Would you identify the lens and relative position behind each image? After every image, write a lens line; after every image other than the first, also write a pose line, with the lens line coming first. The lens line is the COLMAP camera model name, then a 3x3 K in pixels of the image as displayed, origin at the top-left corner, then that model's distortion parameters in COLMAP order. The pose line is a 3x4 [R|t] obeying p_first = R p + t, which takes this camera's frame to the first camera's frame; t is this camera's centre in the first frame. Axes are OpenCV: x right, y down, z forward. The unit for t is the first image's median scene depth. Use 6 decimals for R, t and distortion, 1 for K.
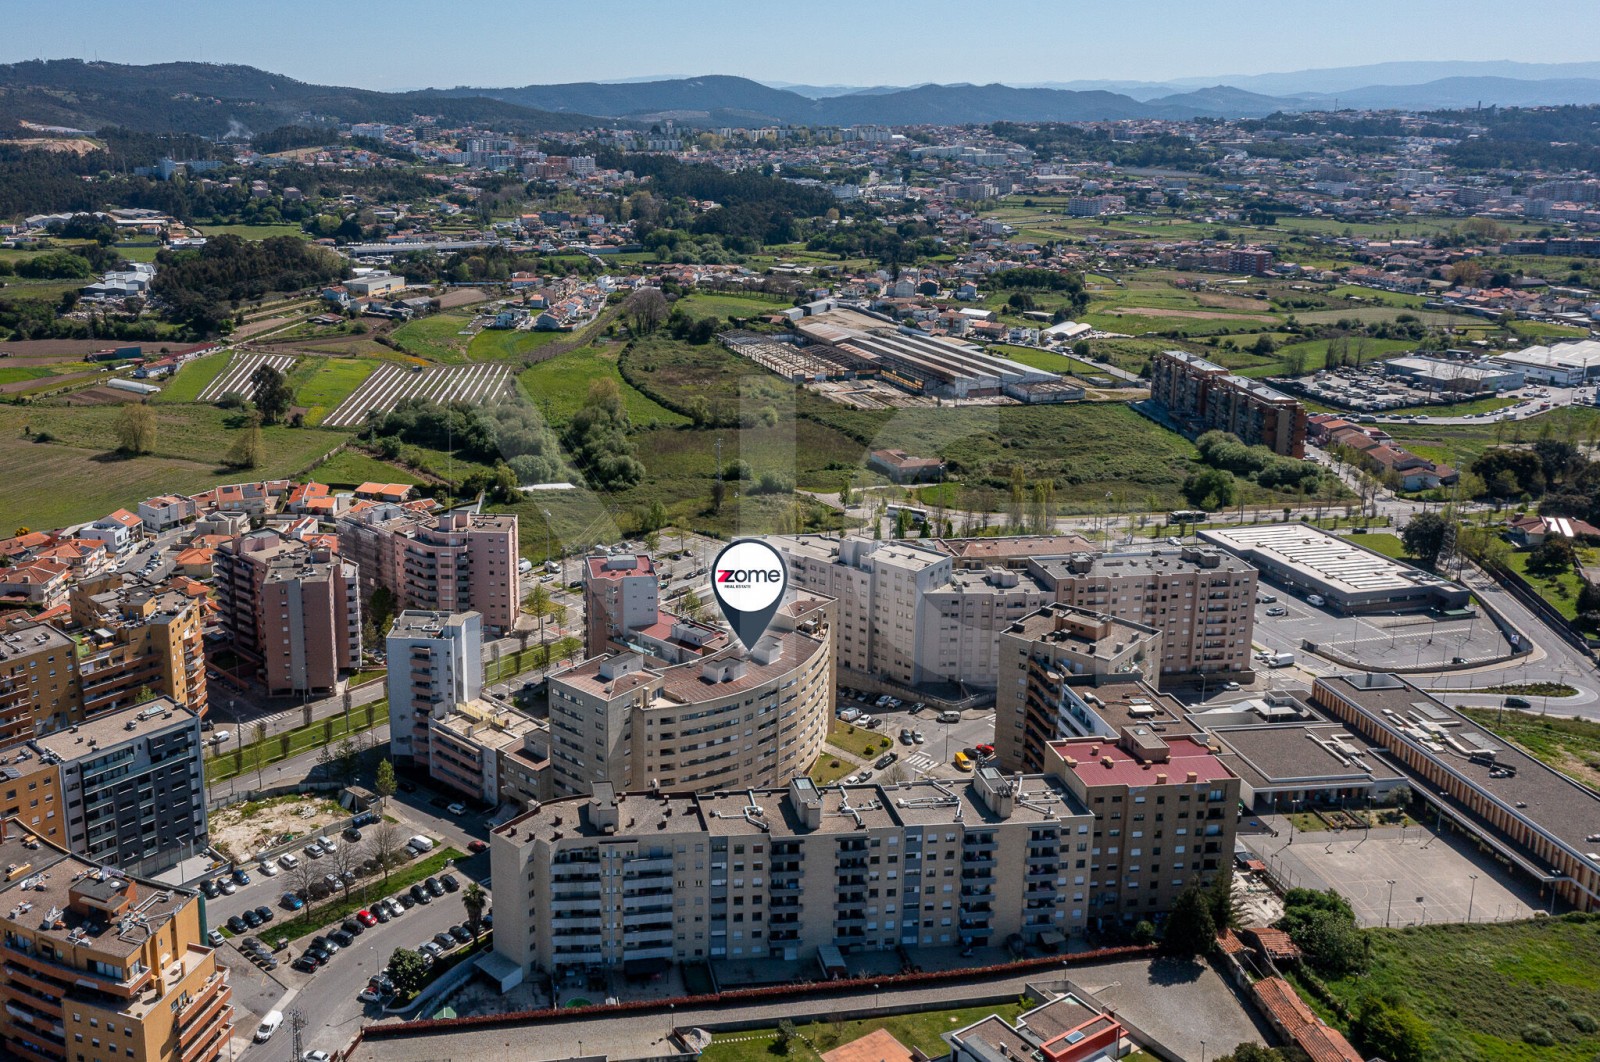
lens RADIAL K [[1348.7, 0, 576.8], [0, 1348.7, 408.8], [0, 0, 1]] dist [0.008352, -0.005565]
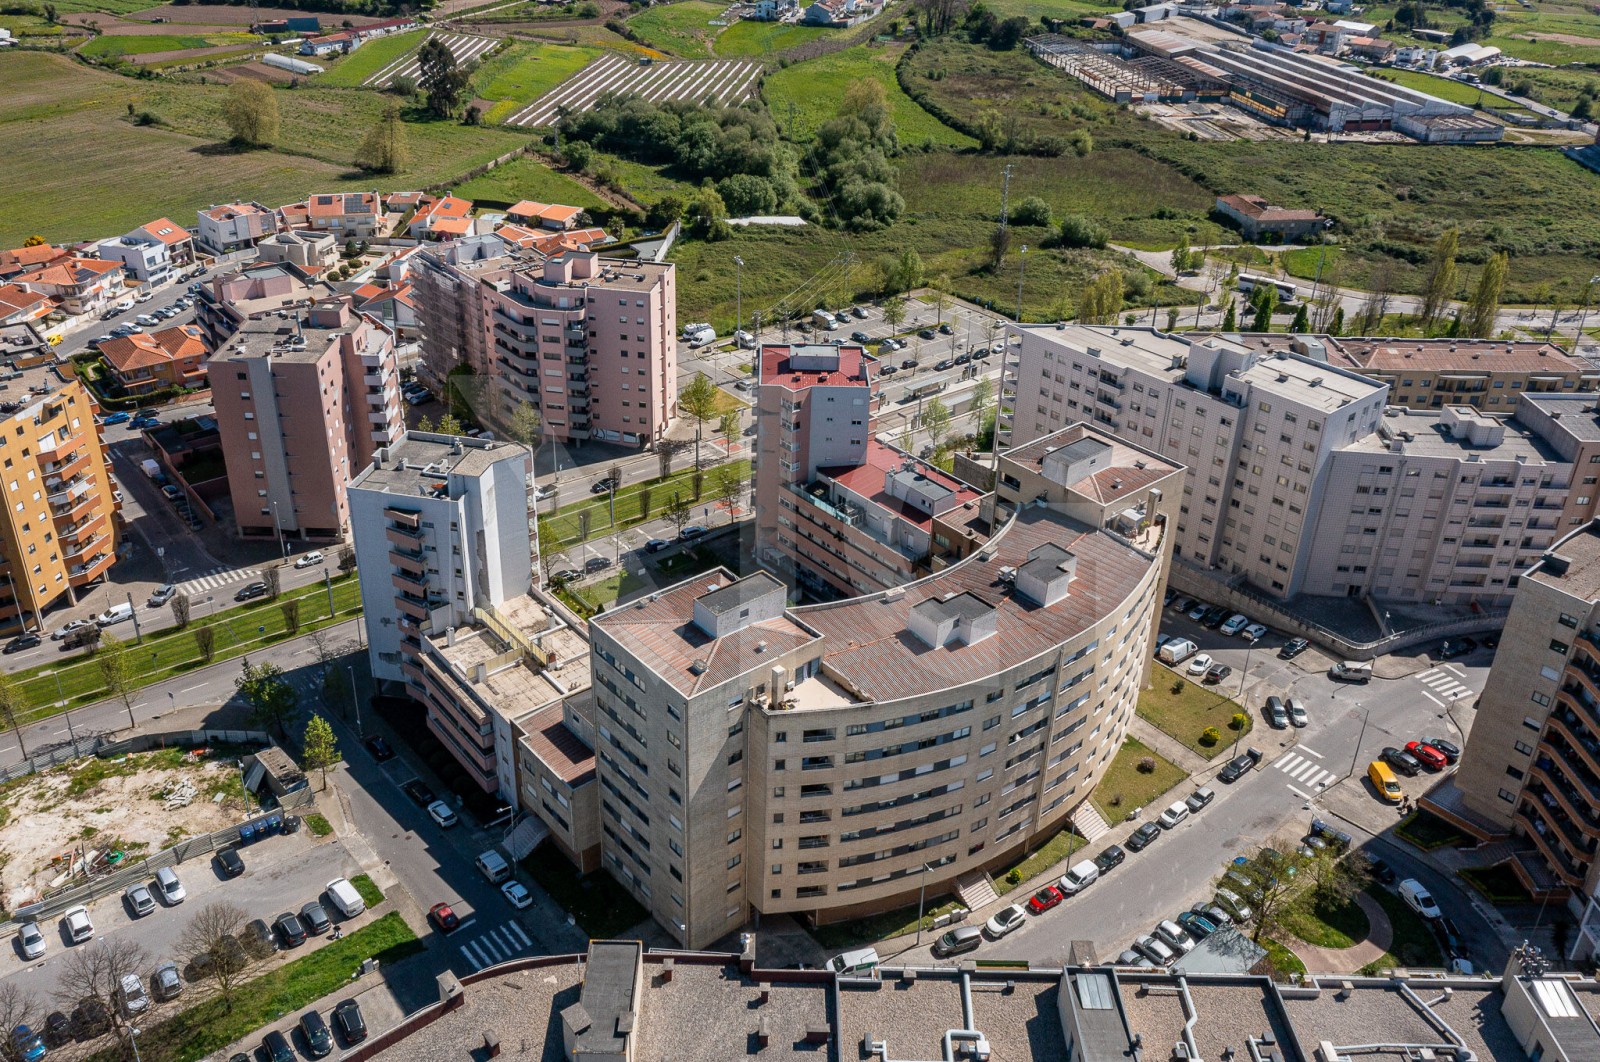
lens RADIAL K [[1309.2, 0, 781.2], [0, 1309.2, 465.0], [0, 0, 1]] dist [-0.009174, 0.039557]
pose [[0.995954, 0.067456, -0.059380, 0.040230], [-0.050948, 0.968117, 0.245262, 0.012860], [0.074031, -0.241245, 0.967636, 0.305233]]
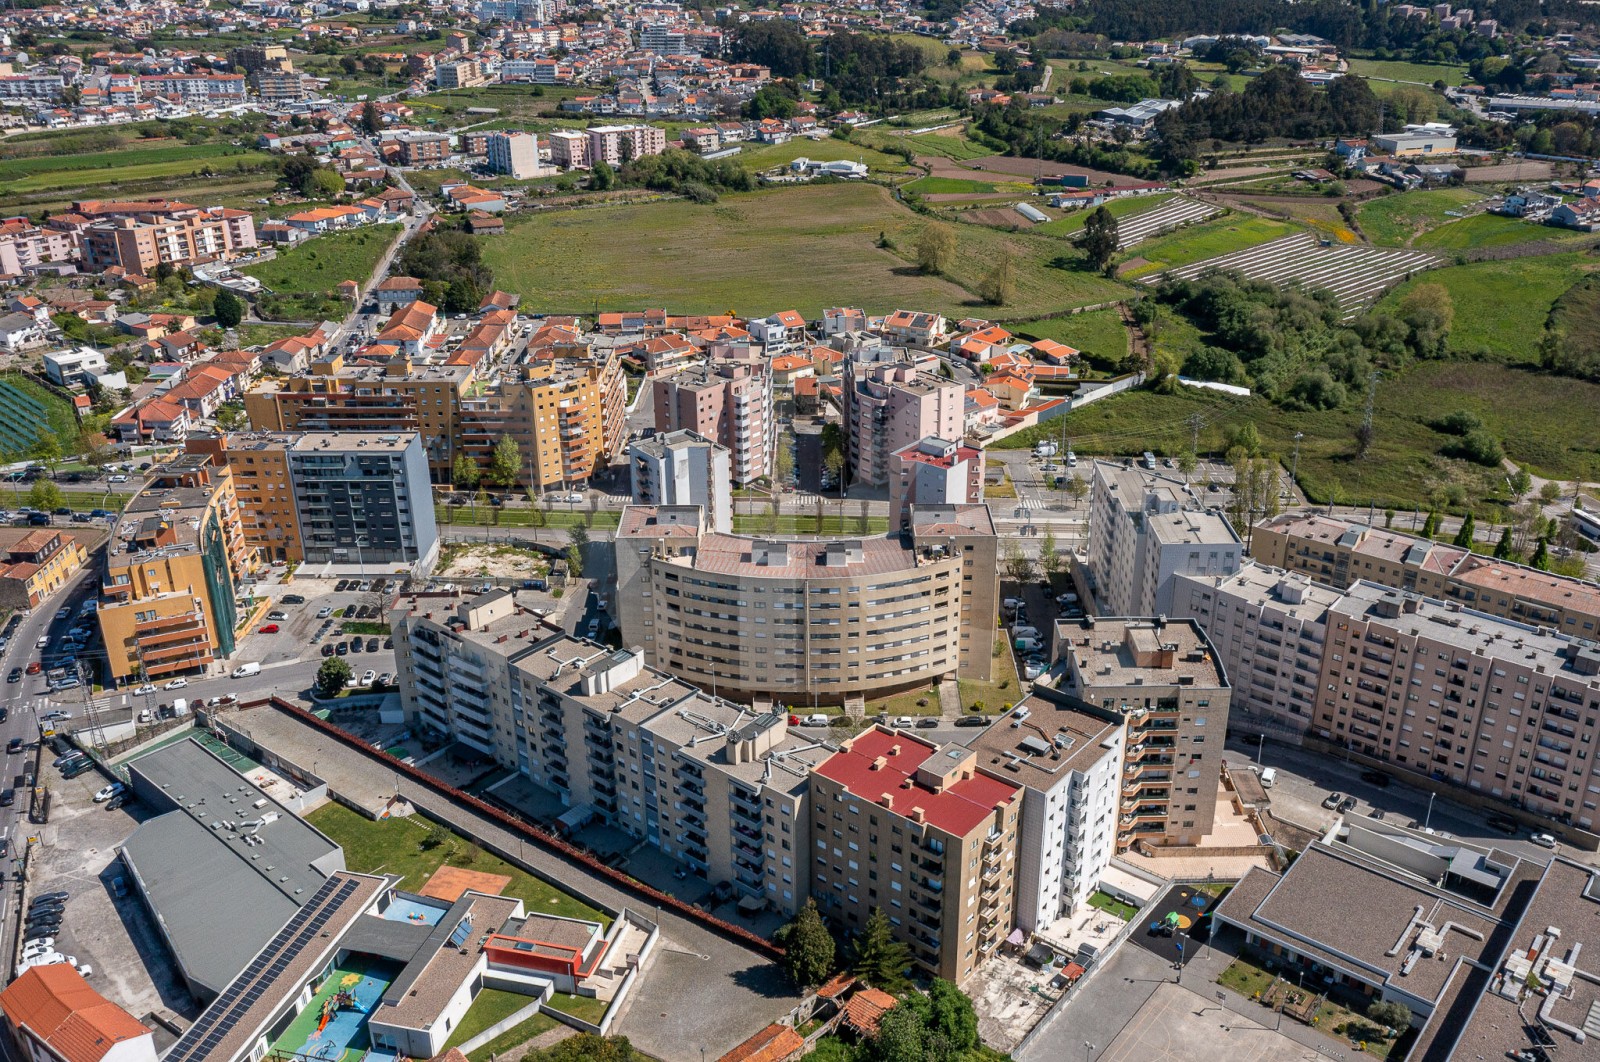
lens RADIAL K [[1393.8, 0, 844.8], [0, 1393.8, 545.8], [0, 0, 1]] dist [-0.009204, 0.039871]
pose [[0.730752, 0.295630, -0.615308, 0.423719], [-0.164381, 0.951044, 0.261715, -0.044636], [0.662556, -0.090104, 0.743573, 0.169540]]
